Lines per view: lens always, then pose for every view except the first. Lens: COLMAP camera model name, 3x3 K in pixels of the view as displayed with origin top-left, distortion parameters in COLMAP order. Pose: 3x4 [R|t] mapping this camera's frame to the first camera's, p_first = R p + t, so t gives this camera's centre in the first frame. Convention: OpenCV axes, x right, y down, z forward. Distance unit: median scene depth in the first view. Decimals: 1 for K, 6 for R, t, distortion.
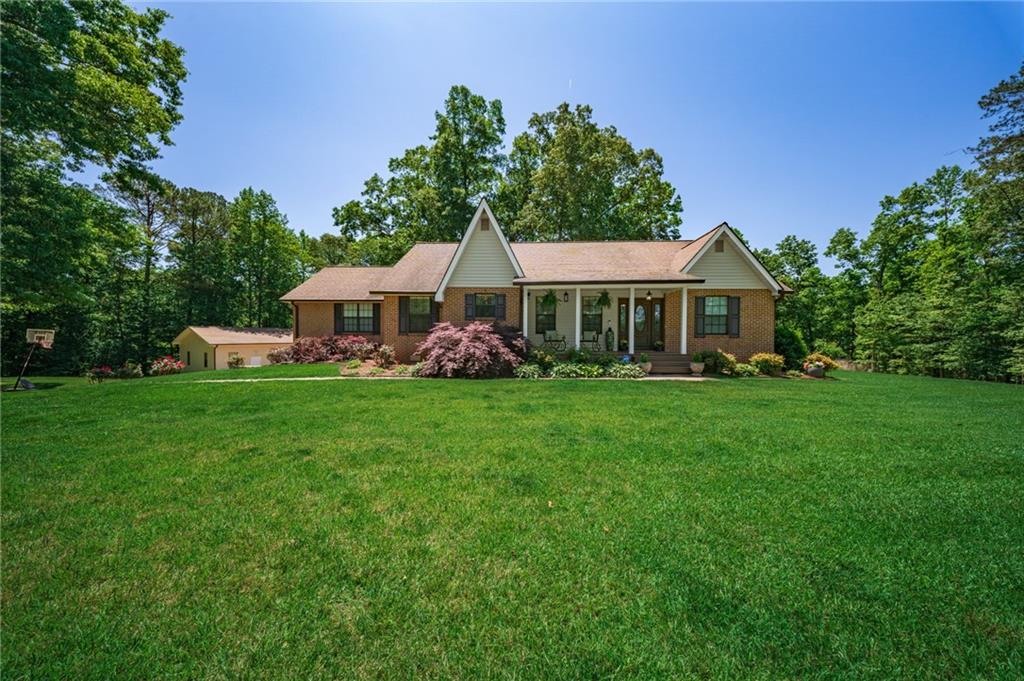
lens RADIAL K [[353.5, 0, 512.0], [0, 353.5, 333.0], [0, 0, 1]] dist [-0.006166, -0.000043]
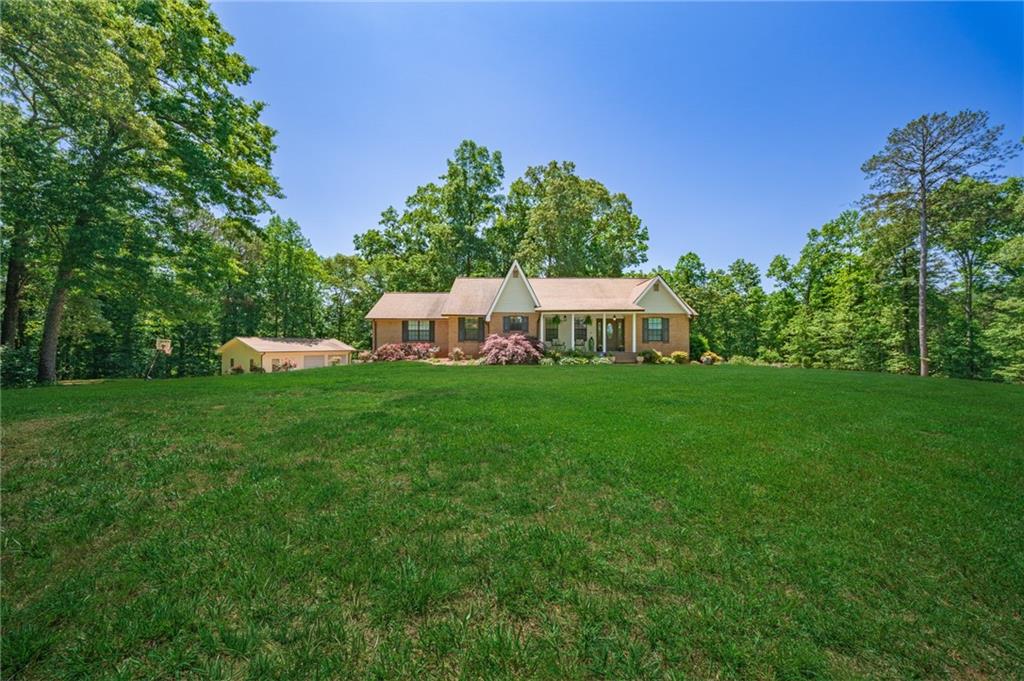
lens RADIAL K [[355.6, 0, 512.0], [0, 355.6, 340.5], [0, 0, 1]] dist [0.000330, -0.000021]
pose [[0.998143, -0.002849, 0.060856, -0.073541], [0.003319, 0.999965, -0.007634, 0.004680], [-0.060832, 0.007822, 0.998117, -0.240000]]
